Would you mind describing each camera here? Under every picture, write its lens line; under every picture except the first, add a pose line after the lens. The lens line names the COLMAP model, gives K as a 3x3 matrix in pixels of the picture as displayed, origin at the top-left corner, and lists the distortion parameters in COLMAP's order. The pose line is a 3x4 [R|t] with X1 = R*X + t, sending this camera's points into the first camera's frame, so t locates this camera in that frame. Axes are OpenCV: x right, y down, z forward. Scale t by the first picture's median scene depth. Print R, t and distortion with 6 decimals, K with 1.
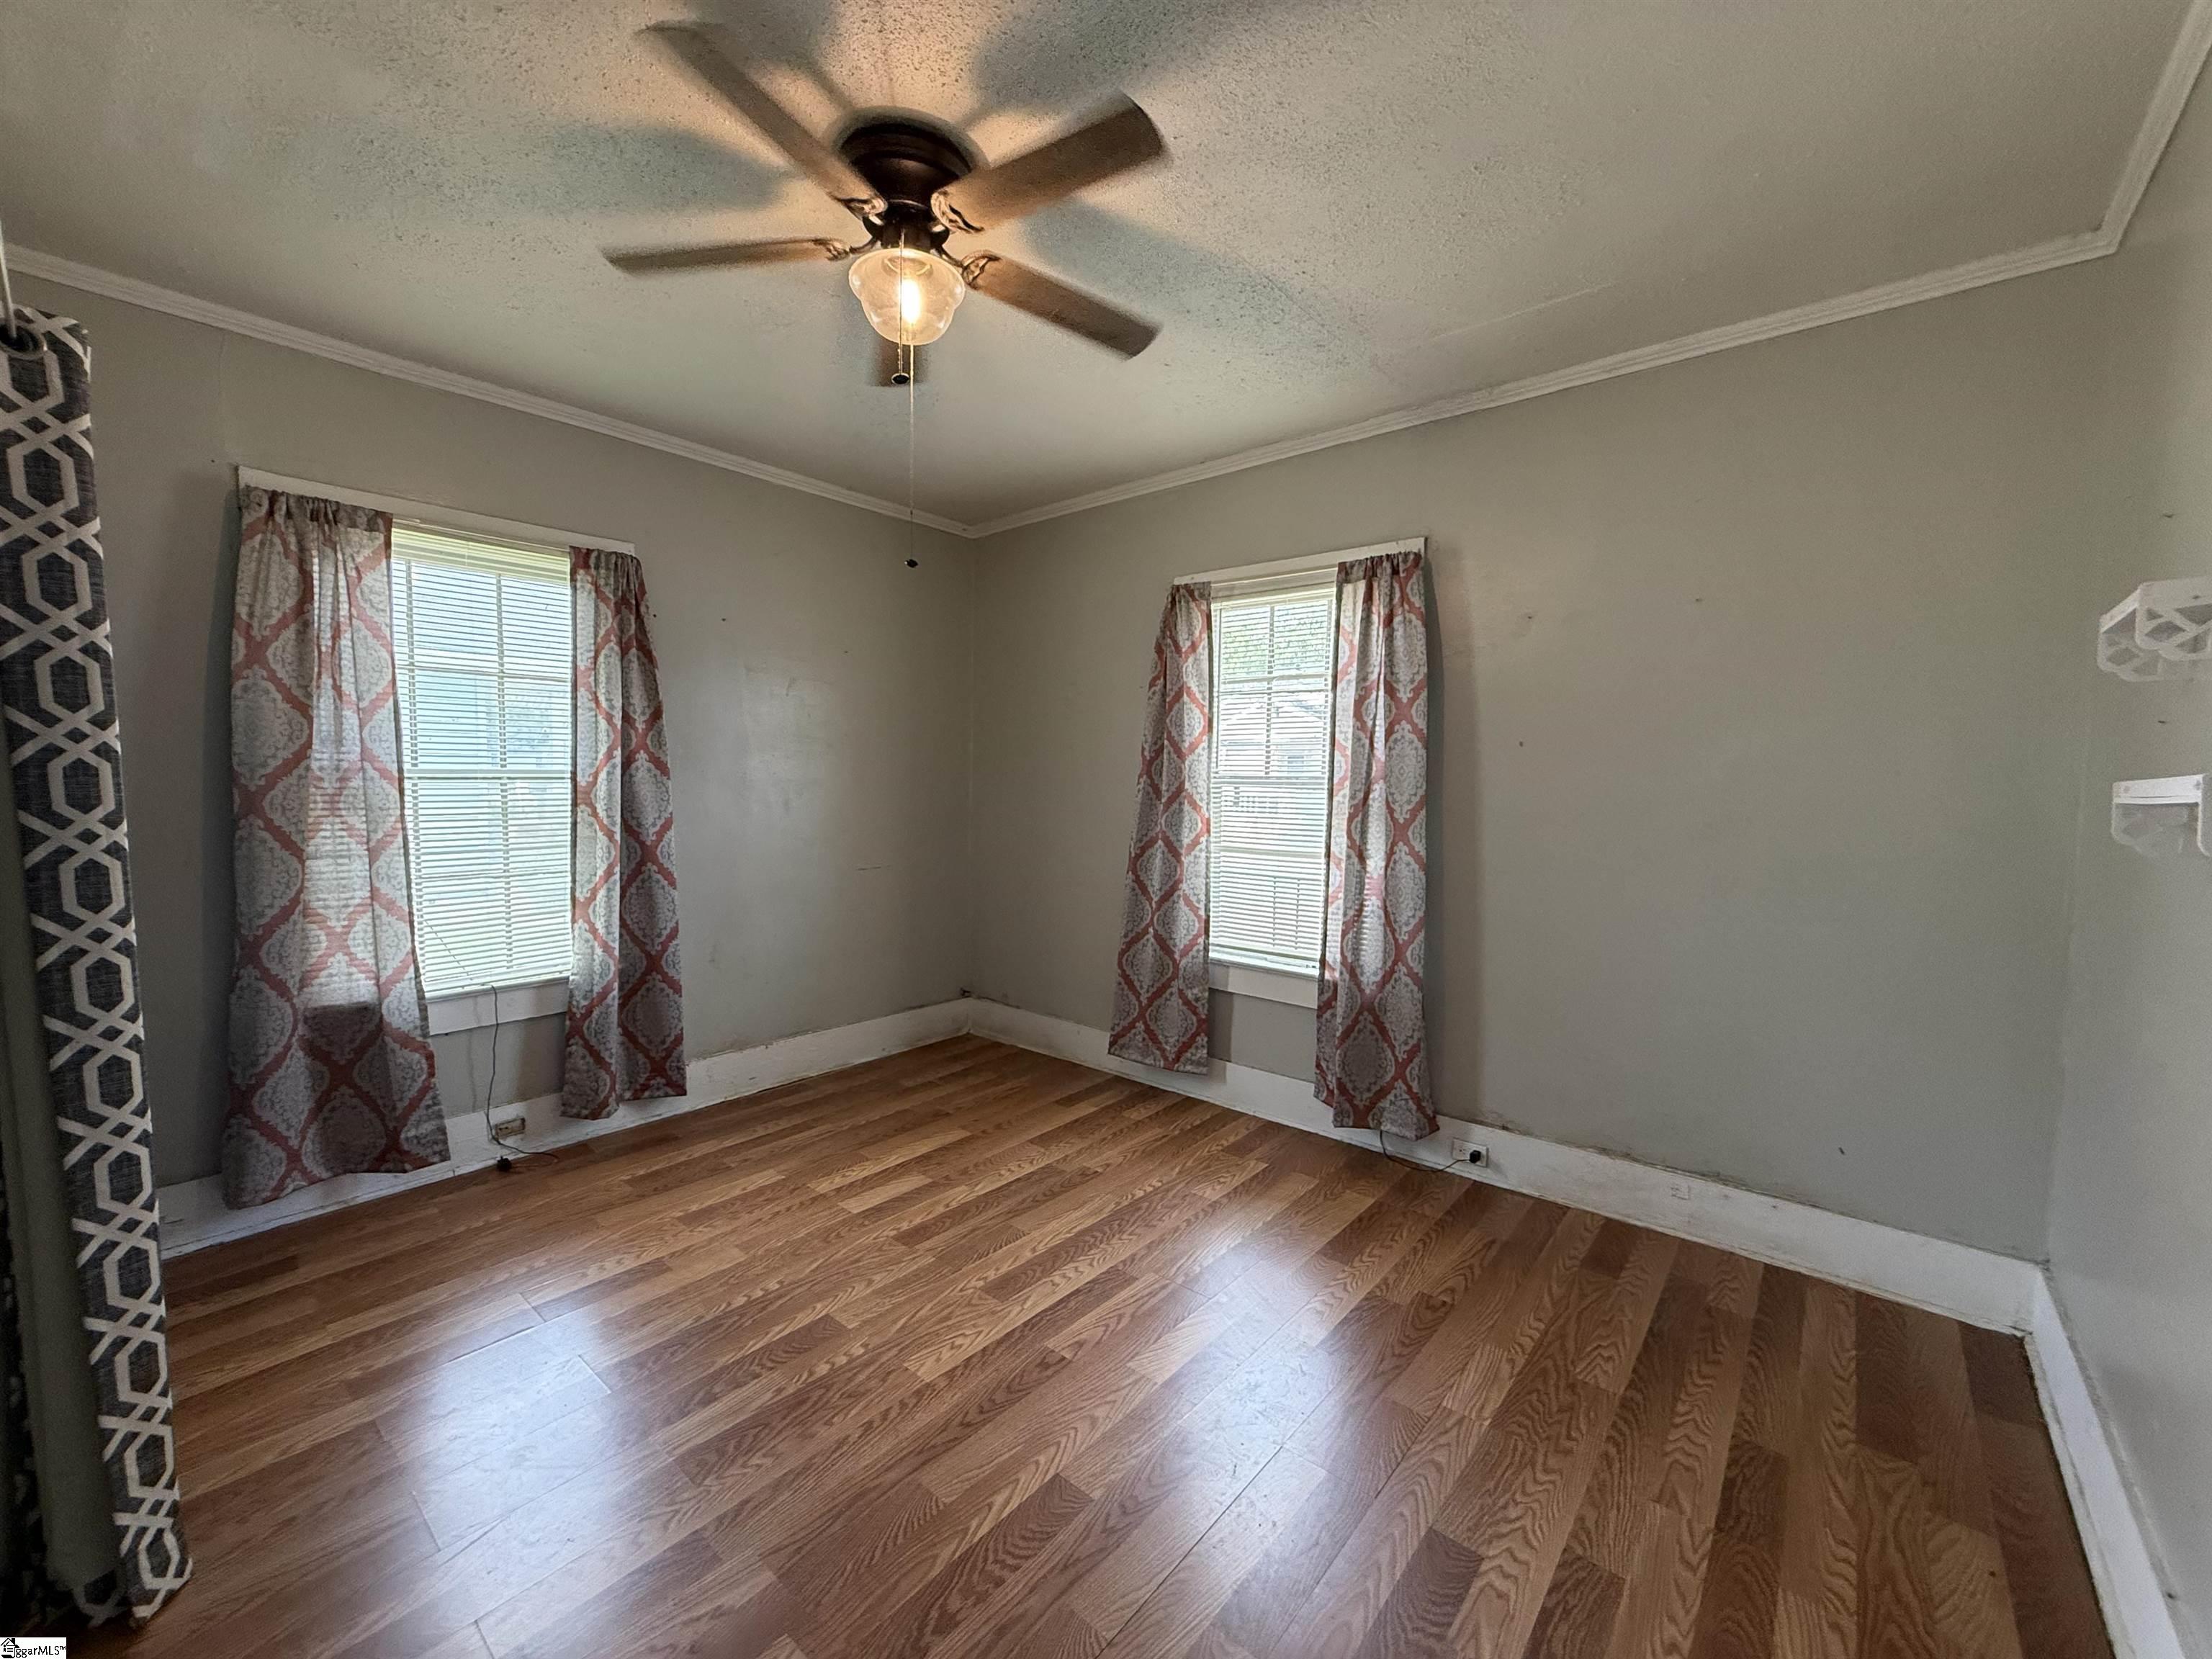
lens RADIAL K [[880.2, 0, 1100.7], [0, 880.2, 830.0], [0, 0, 1]] dist [0.000329, -0.000129]
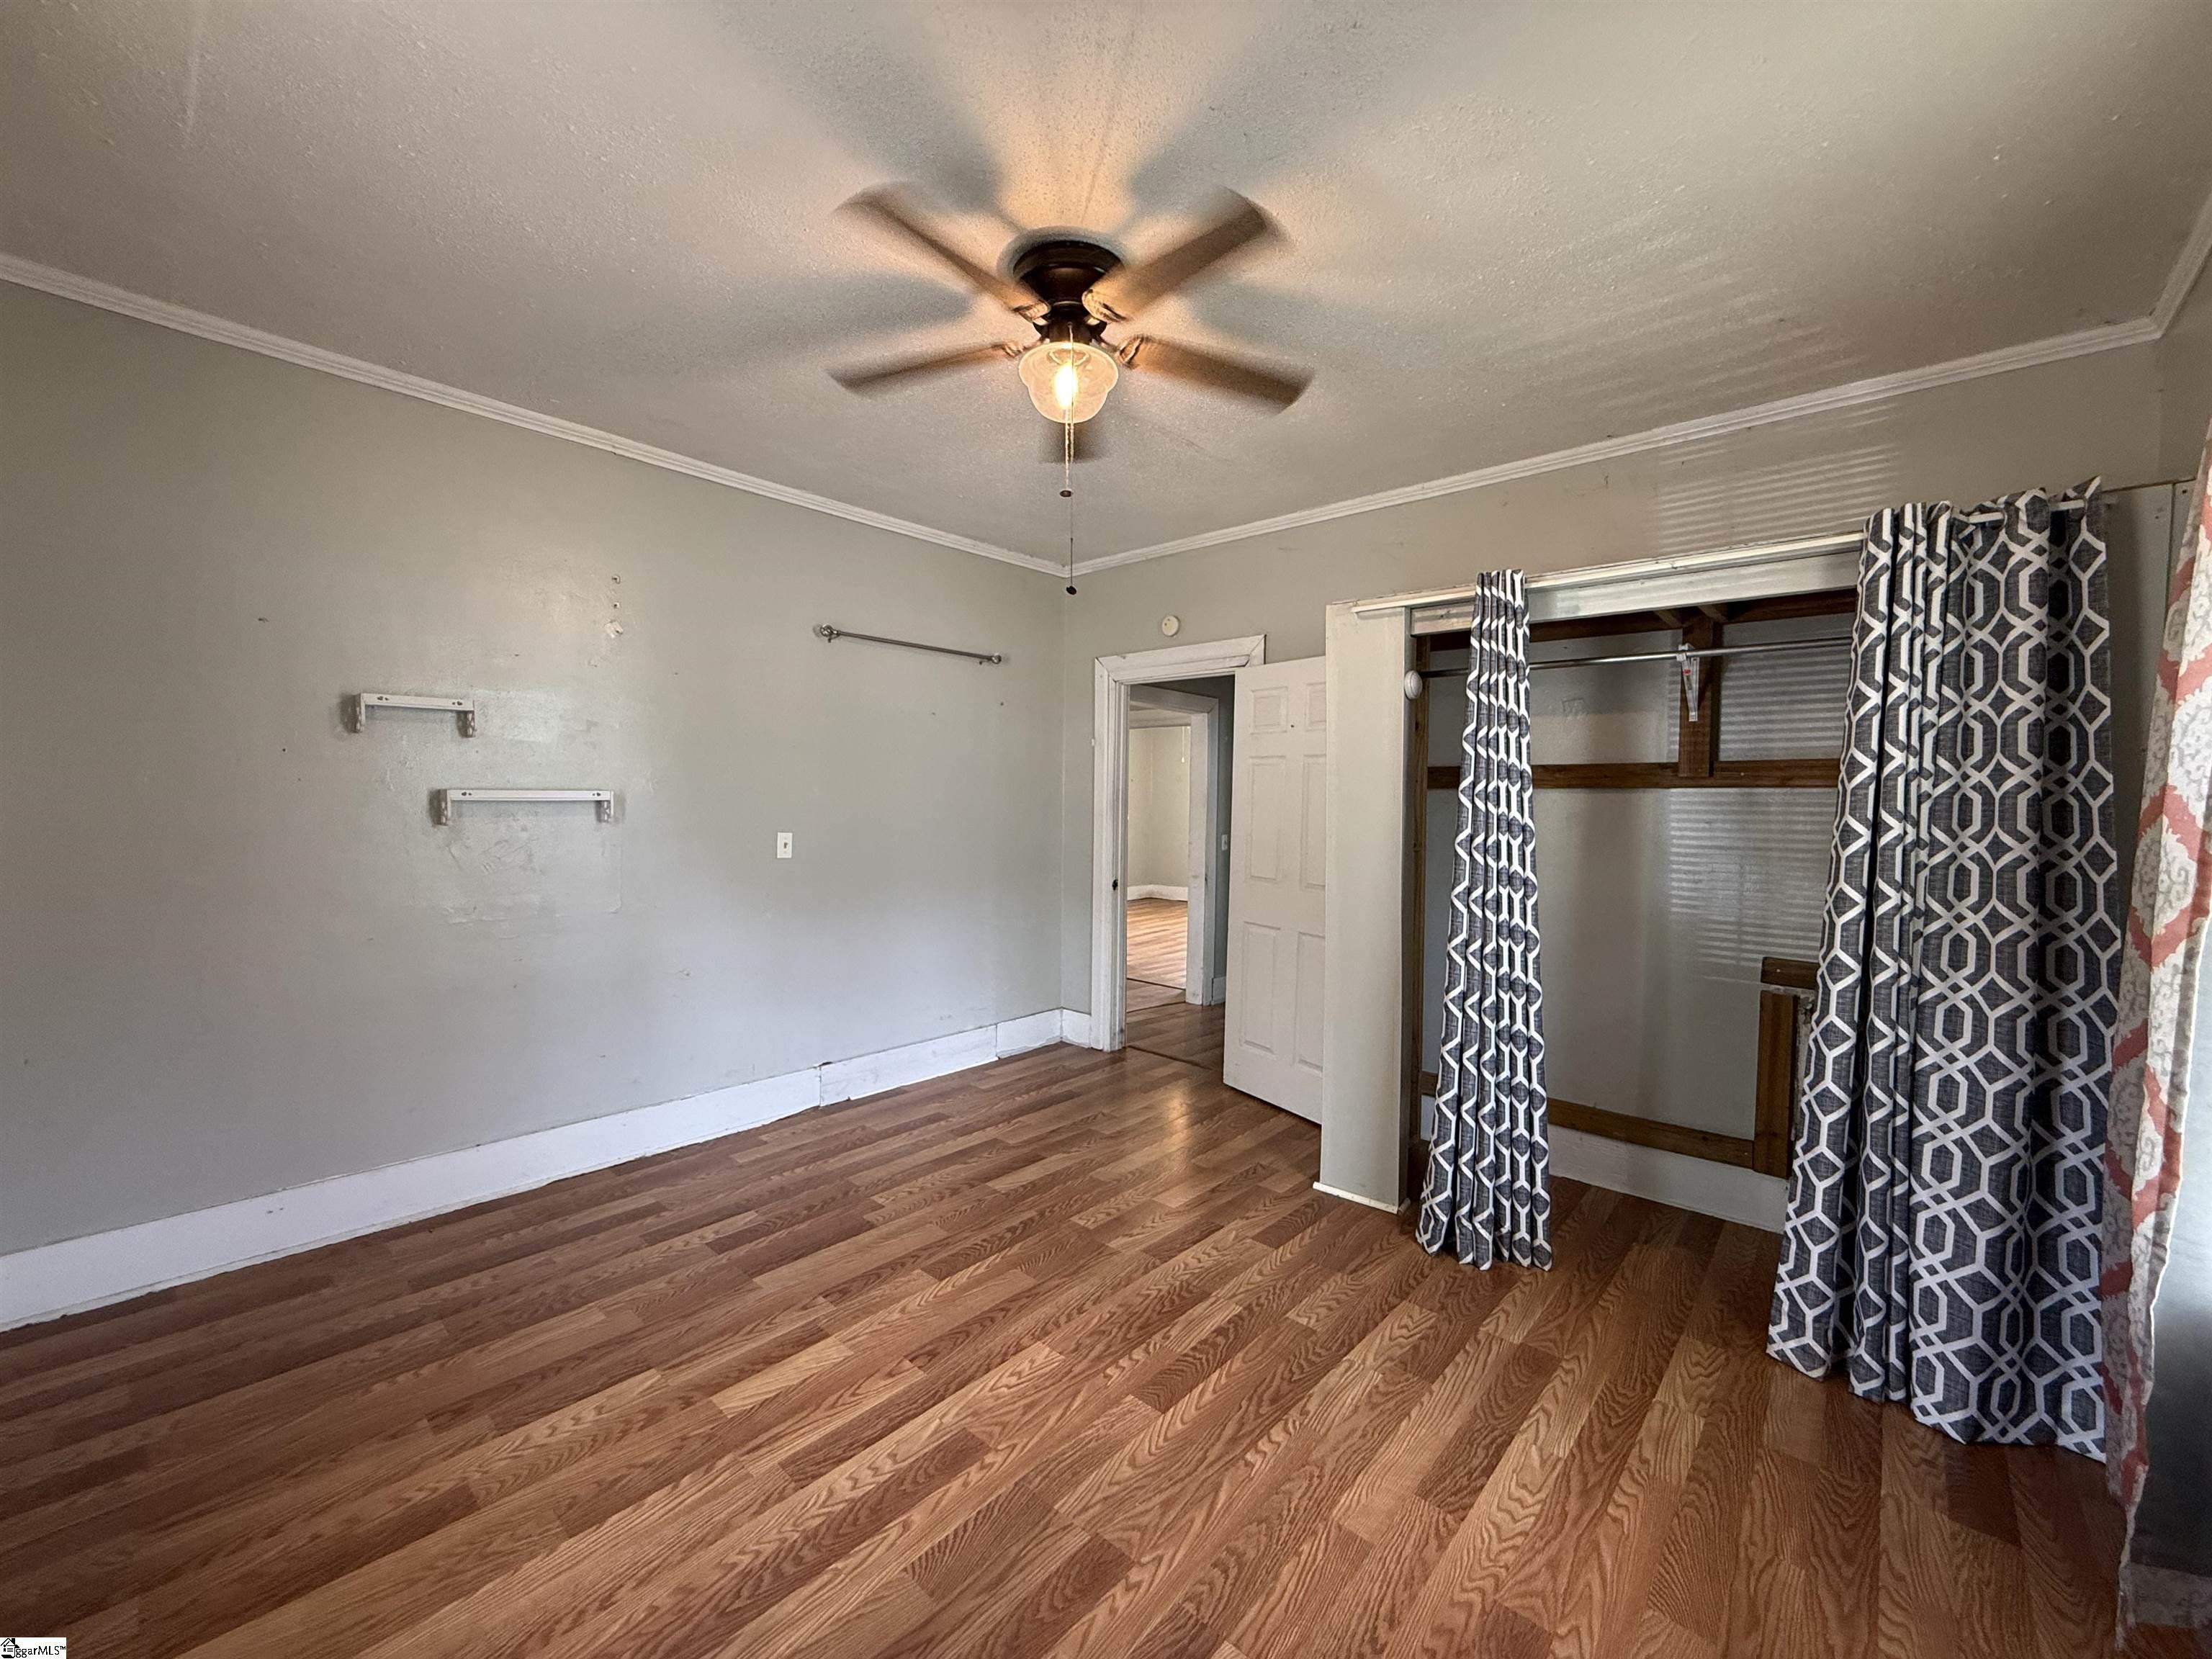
lens RADIAL K [[880.2, 0, 1100.7], [0, 880.2, 830.0], [0, 0, 1]] dist [0.000329, -0.000129]
pose [[-0.999361, -0.024381, 0.026145, -0.268290], [-0.021876, 0.995505, 0.092145, -0.115475], [-0.028274, 0.091514, -0.995402, 1.909957]]
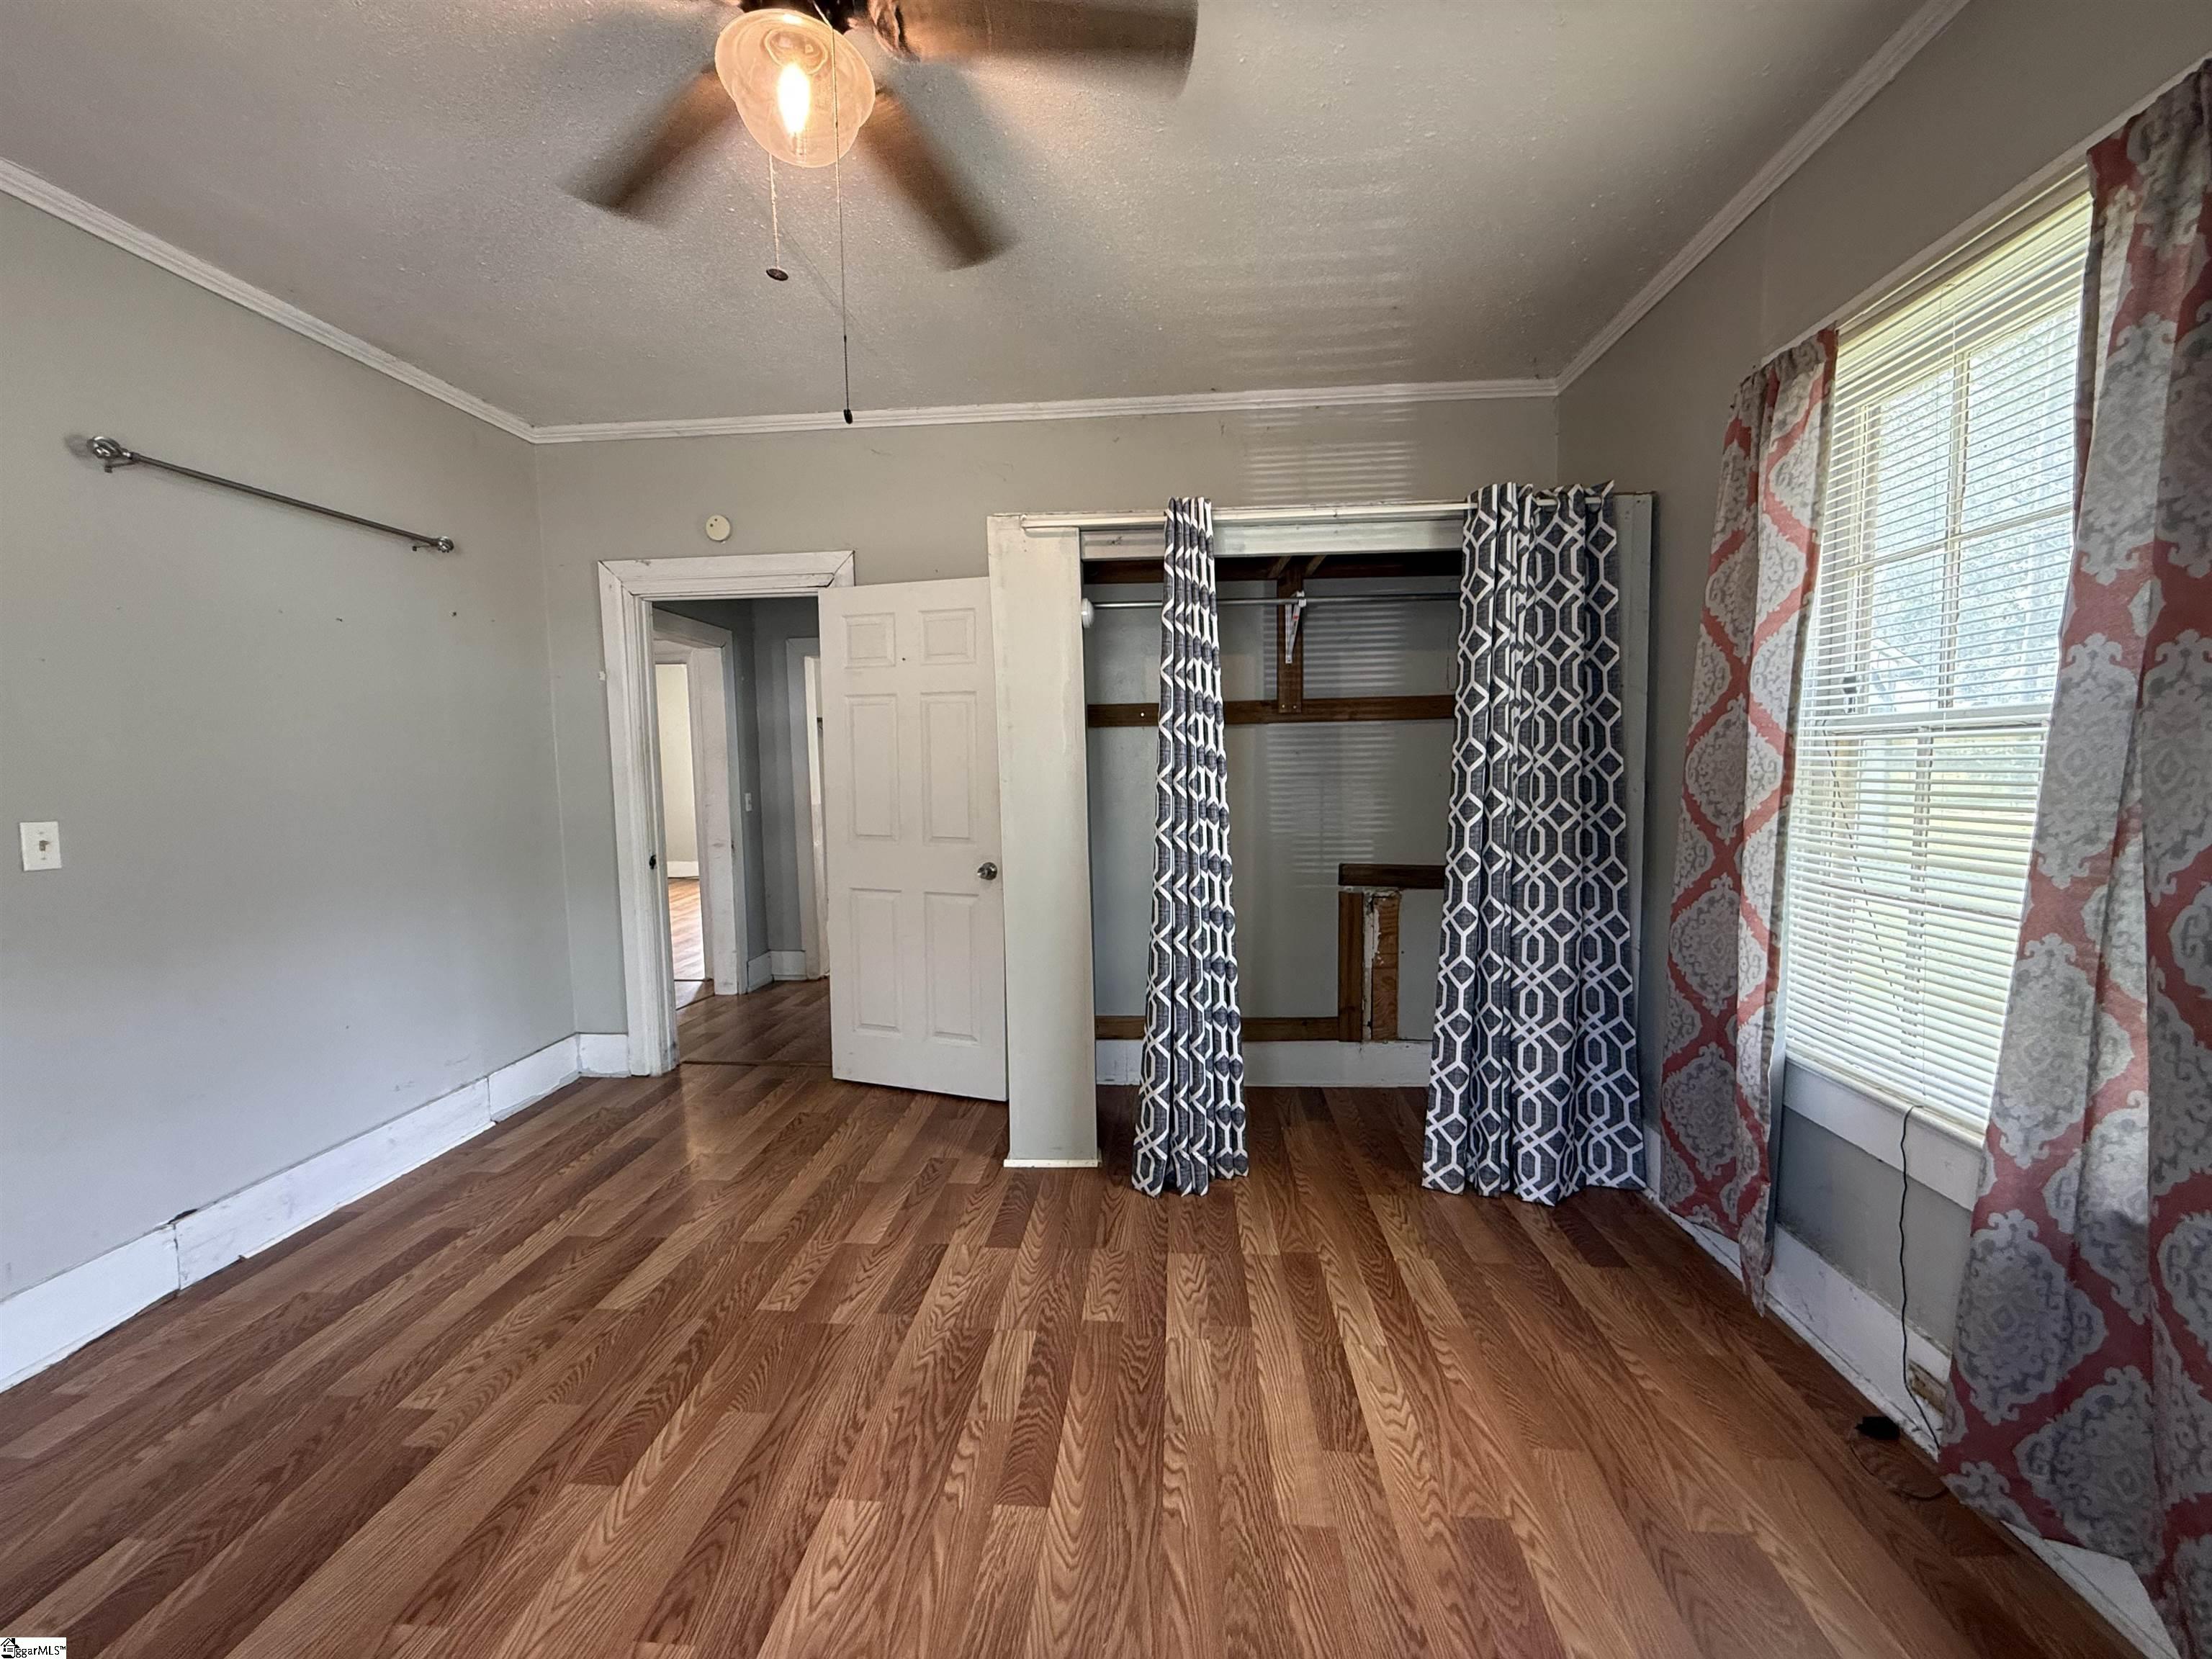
lens RADIAL K [[880.2, 0, 1100.7], [0, 880.2, 830.0], [0, 0, 1]] dist [0.000329, -0.000129]
pose [[-0.812107, 0.052464, -0.581145, 0.034074], [-0.025428, 0.991822, 0.125073, -0.072409], [0.582954, 0.116350, -0.804131, 1.593817]]
